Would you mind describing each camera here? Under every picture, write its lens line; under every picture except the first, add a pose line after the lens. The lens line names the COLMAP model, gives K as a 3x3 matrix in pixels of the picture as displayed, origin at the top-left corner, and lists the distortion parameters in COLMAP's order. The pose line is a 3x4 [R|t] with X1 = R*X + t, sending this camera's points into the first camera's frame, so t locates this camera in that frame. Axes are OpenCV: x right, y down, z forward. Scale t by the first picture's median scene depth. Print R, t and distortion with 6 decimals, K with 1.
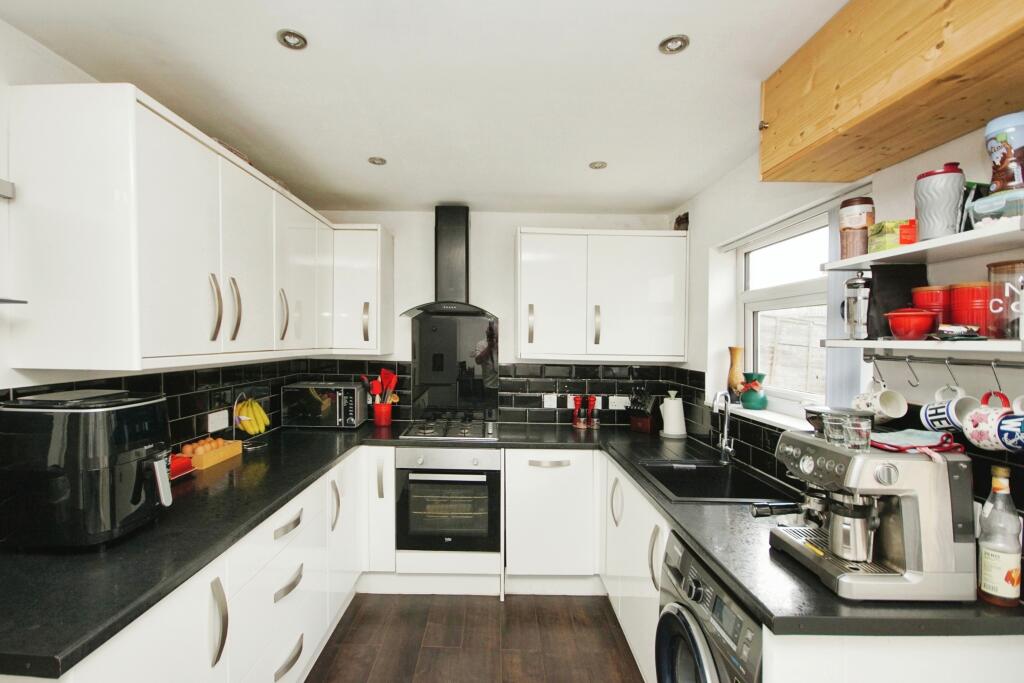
lens RADIAL K [[492.8, 0, 512.0], [0, 492.8, 341.5], [0, 0, 1]] dist [-0.000434, -0.013598]
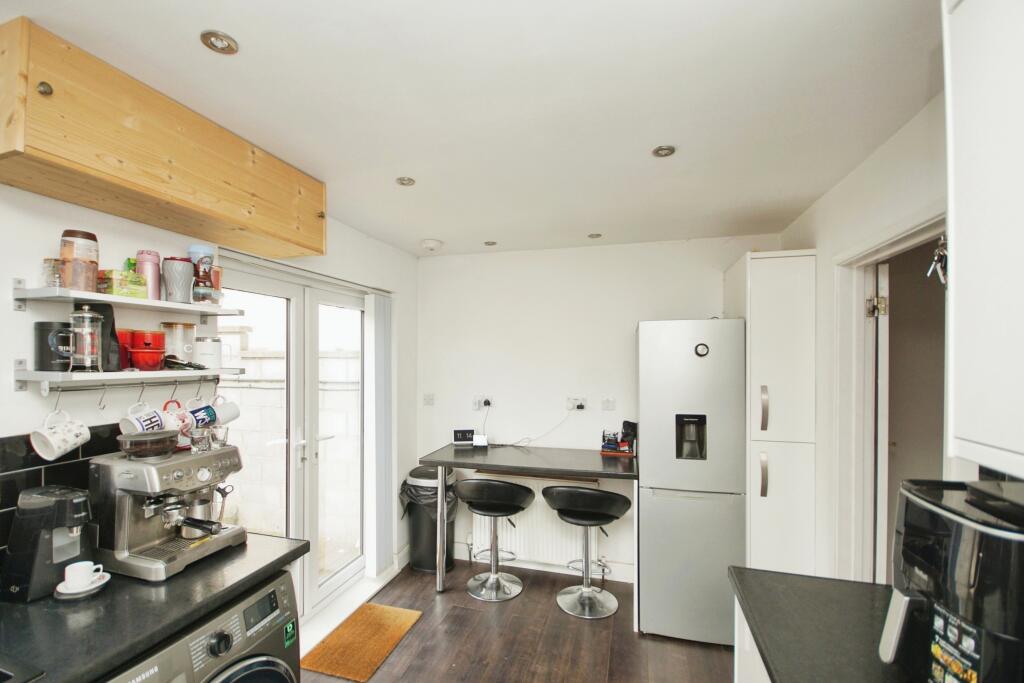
lens RADIAL K [[454.2, 0, 508.2], [0, 454.2, 362.9], [0, 0, 1]] dist [0.001076, 0.000157]
pose [[-0.964610, -0.019183, 0.262984, -0.176355], [-0.015044, 0.999729, 0.017746, -0.024036], [-0.263253, 0.013162, -0.964637, 0.787349]]
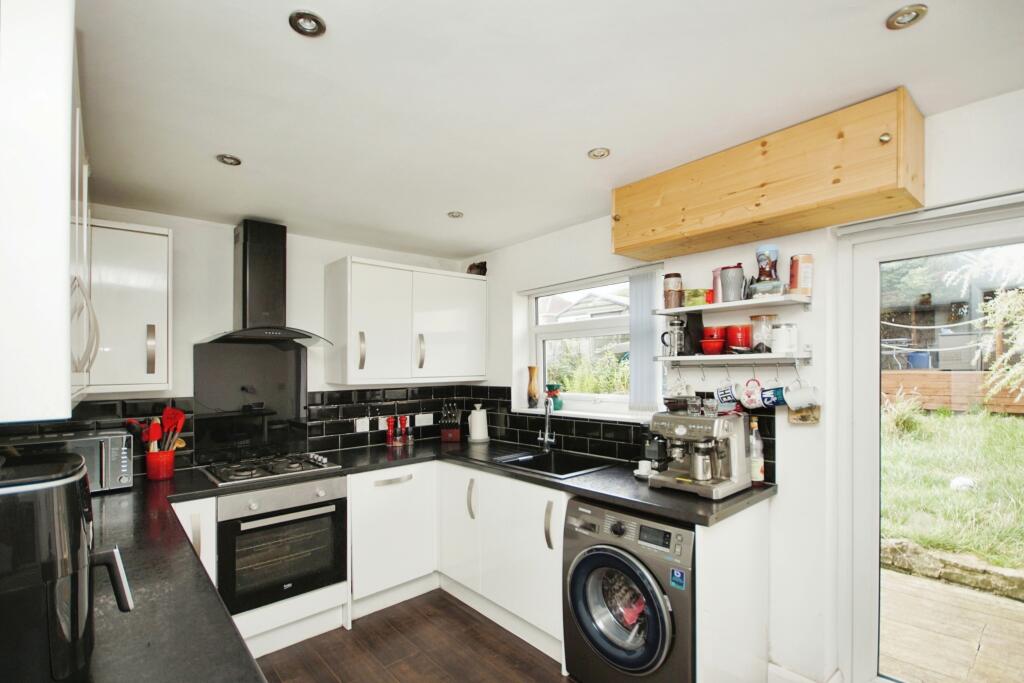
lens RADIAL K [[454.2, 0, 508.2], [0, 454.2, 362.9], [0, 0, 1]] dist [0.001076, 0.000157]
pose [[0.763593, -0.022361, 0.645311, -0.357444], [0.032443, 0.999467, -0.003756, 0.003590], [-0.644883, 0.023804, 0.763911, 0.078192]]
